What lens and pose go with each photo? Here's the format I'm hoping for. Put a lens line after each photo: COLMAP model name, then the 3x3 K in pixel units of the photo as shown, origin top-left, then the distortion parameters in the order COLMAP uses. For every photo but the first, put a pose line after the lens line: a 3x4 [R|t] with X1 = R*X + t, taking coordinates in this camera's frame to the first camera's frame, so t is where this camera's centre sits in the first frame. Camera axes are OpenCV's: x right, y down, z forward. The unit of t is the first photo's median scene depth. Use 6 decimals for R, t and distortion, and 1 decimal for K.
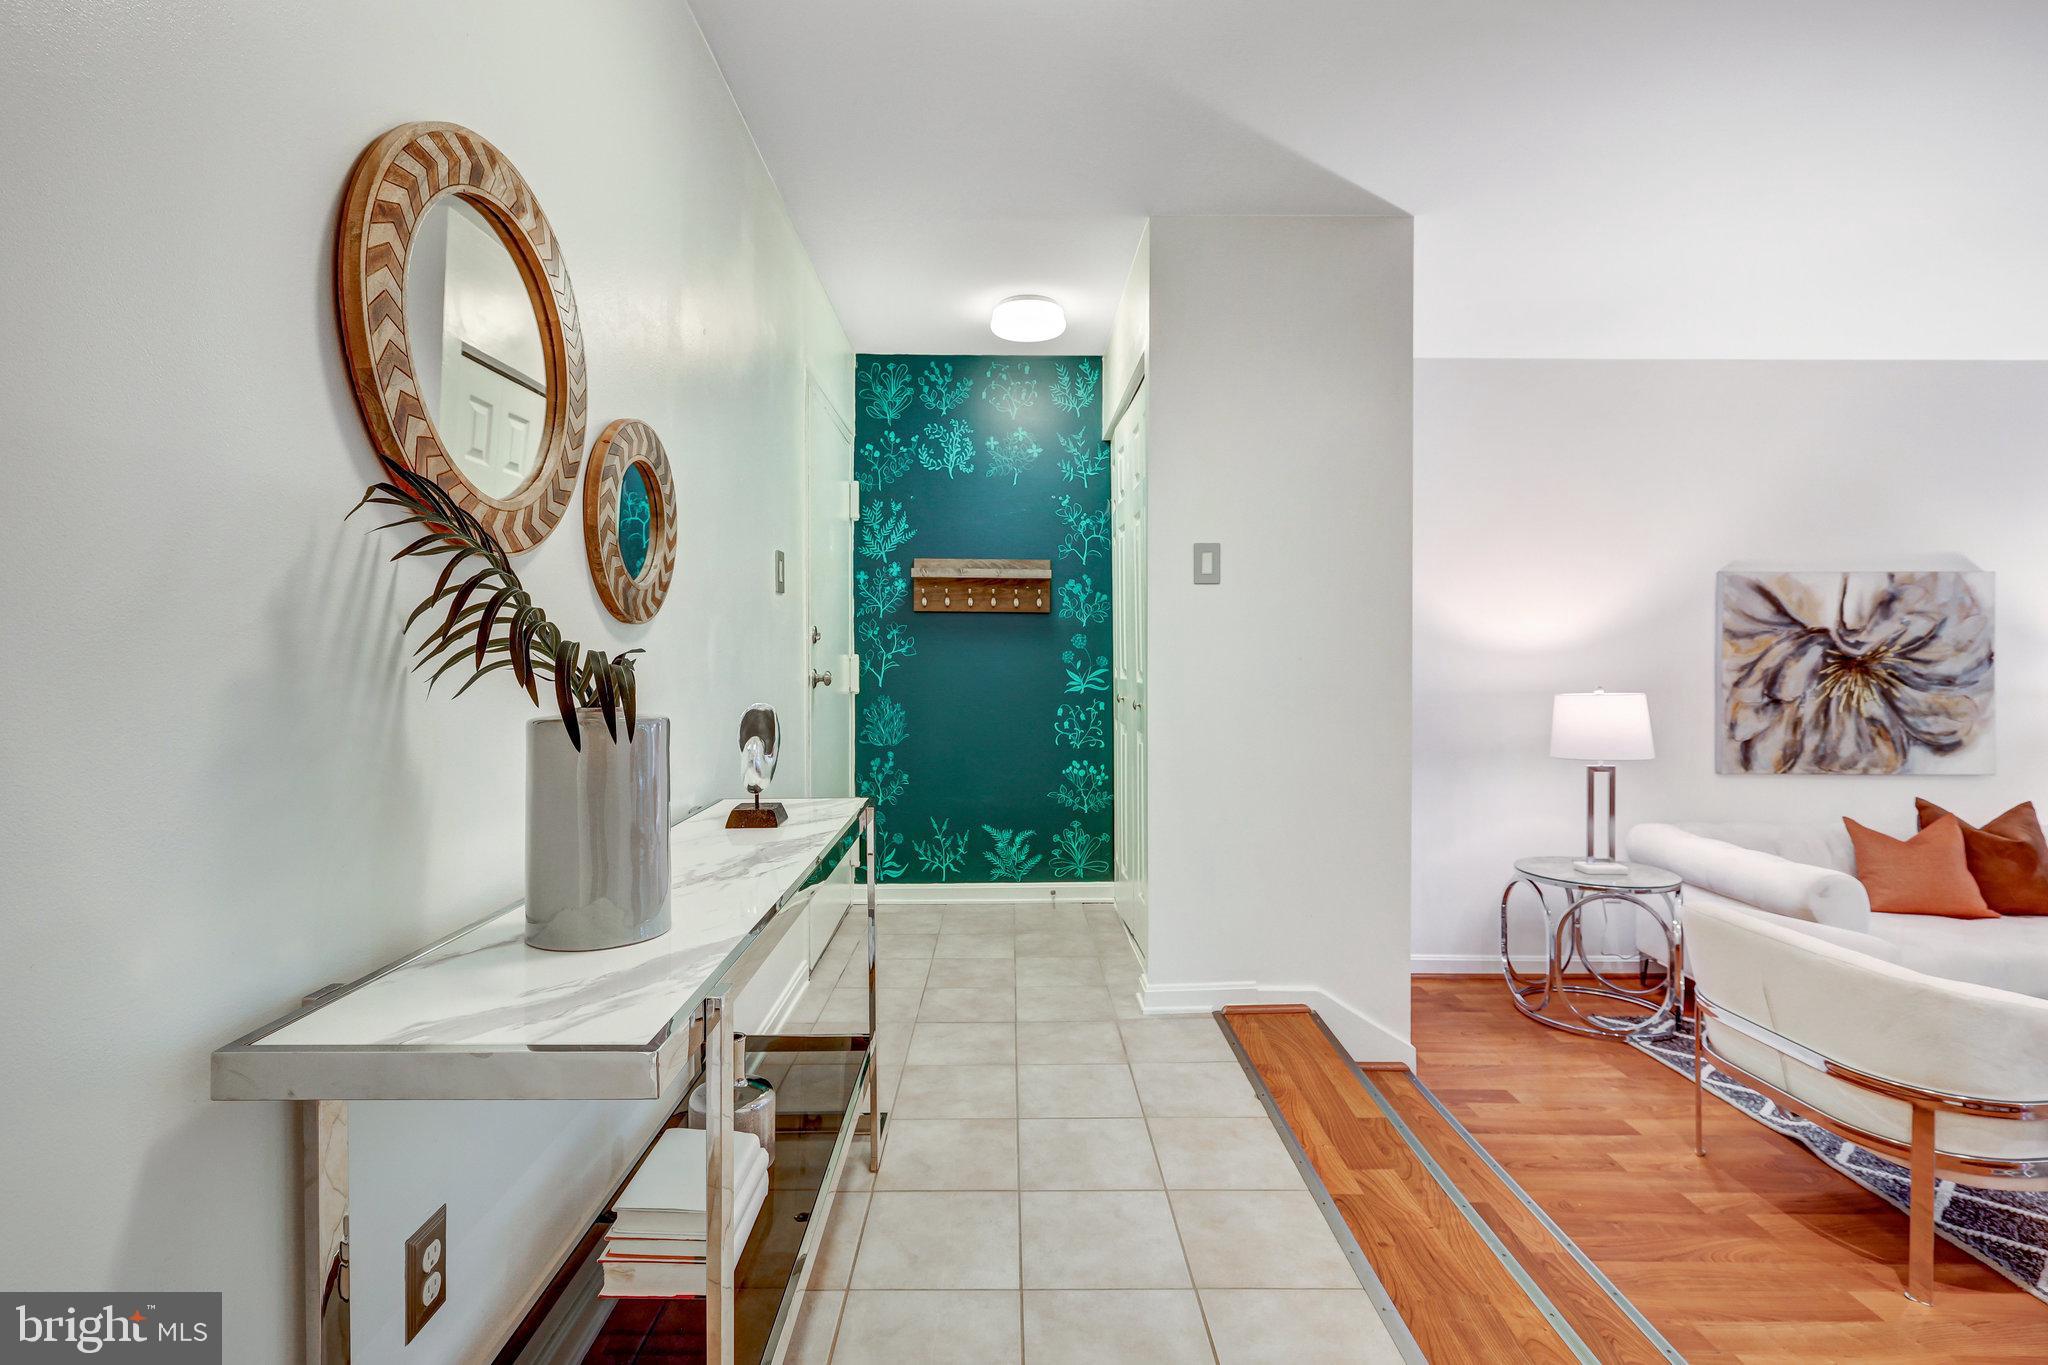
lens RADIAL K [[925.9, 0, 1020.1], [0, 925.9, 667.2], [0, 0, 1]] dist [0.000489, 0.001748]
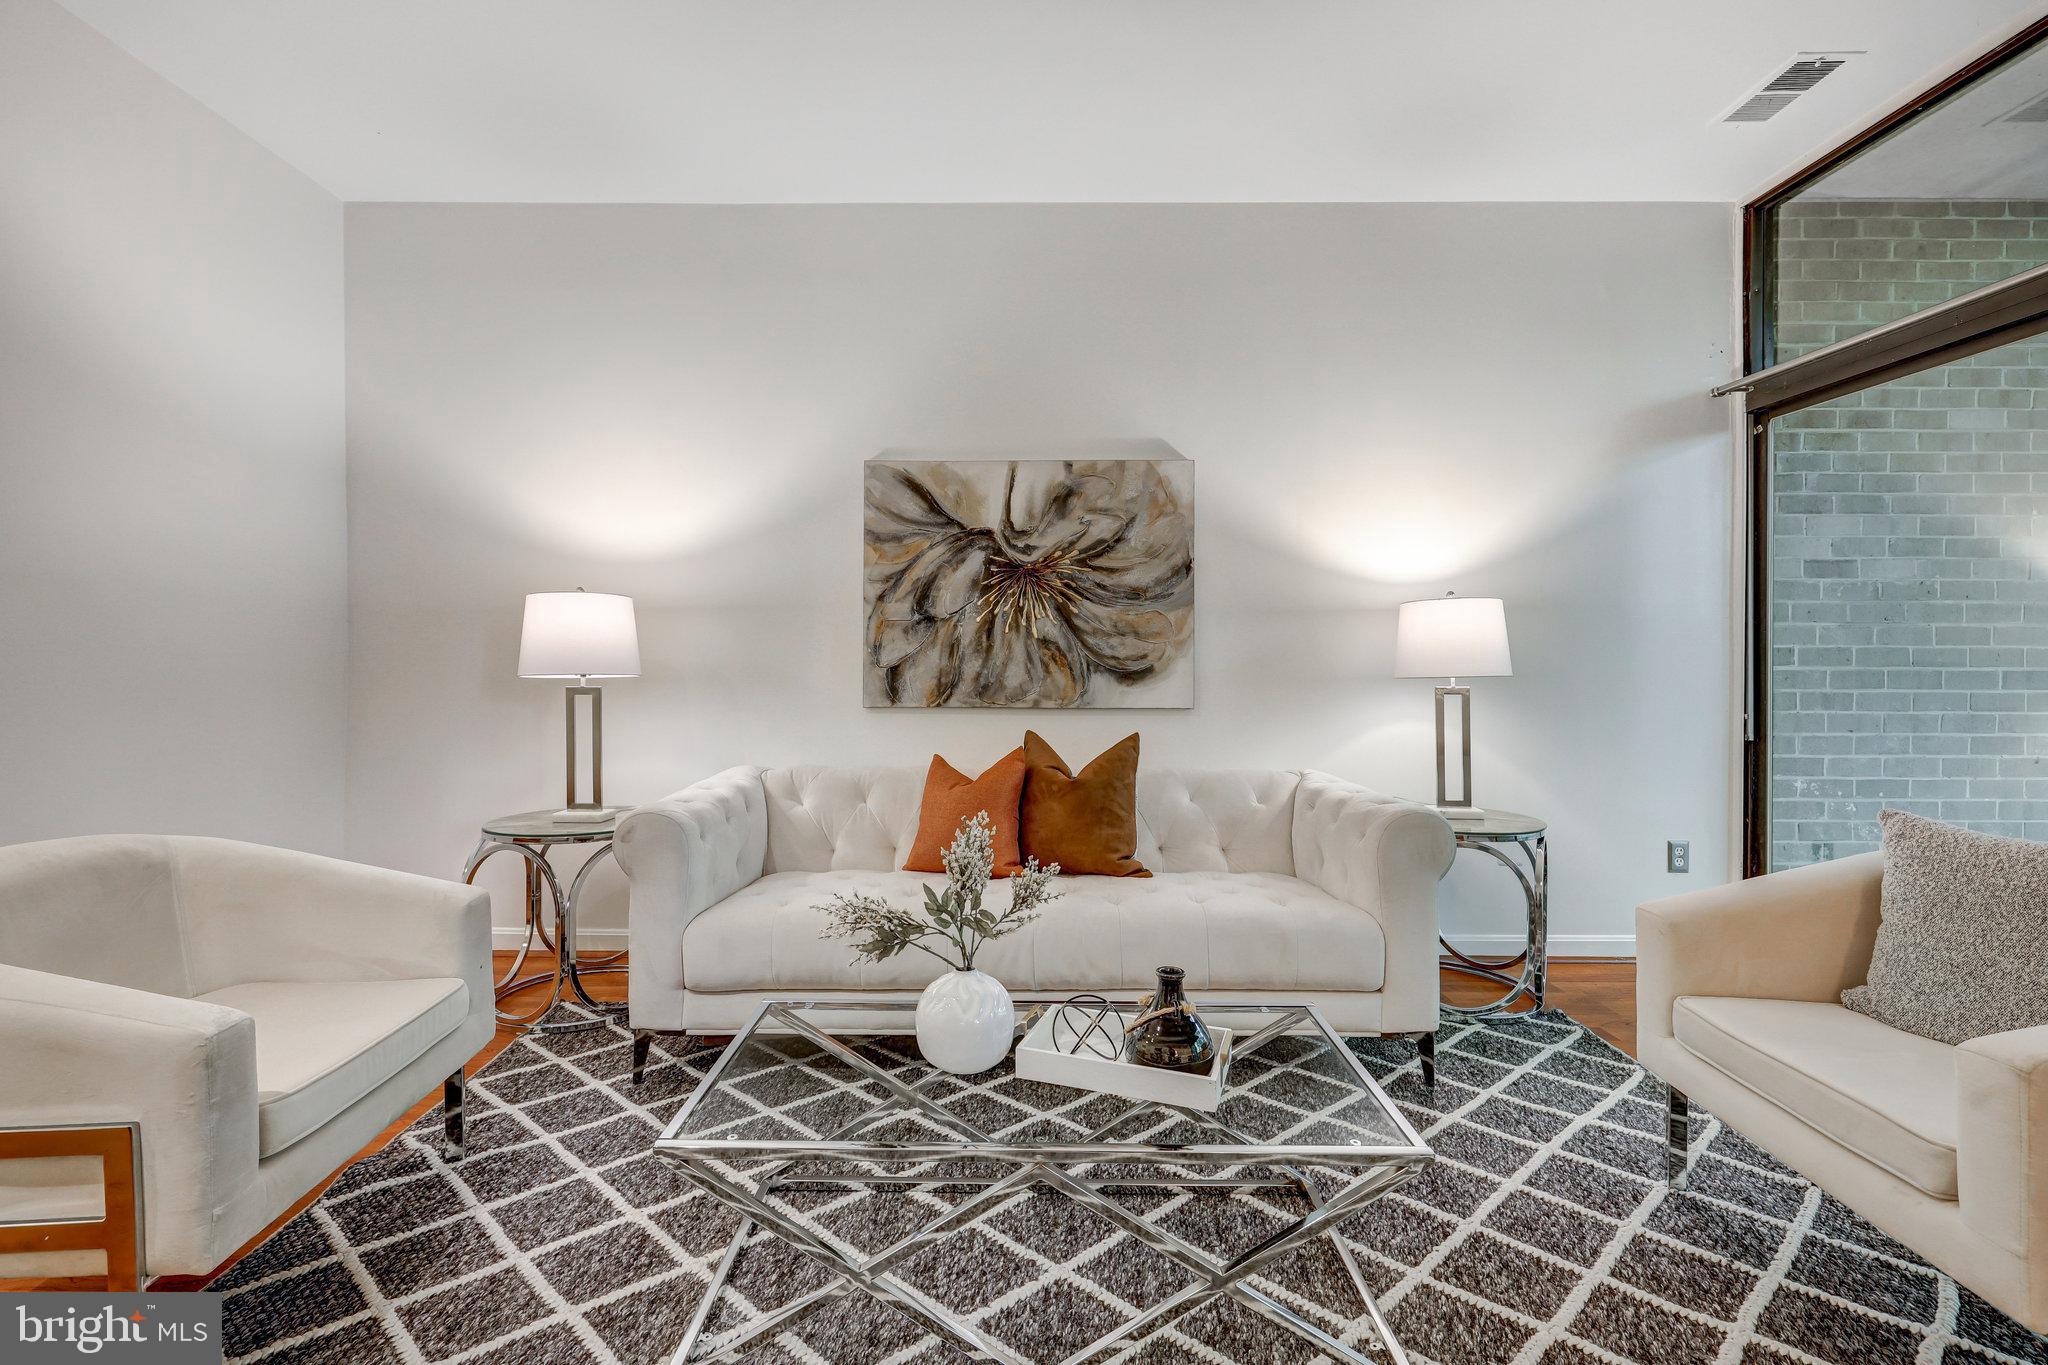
lens RADIAL K [[925.9, 0, 1010.4], [0, 925.9, 664.7], [0, 0, 1]] dist [0.000489, 0.001748]
pose [[0.999999, 0.000062, -0.001143, 0.888946], [-0.000068, 0.999988, -0.004902, 0.081347], [0.001143, 0.004902, 0.999987, 0.184418]]
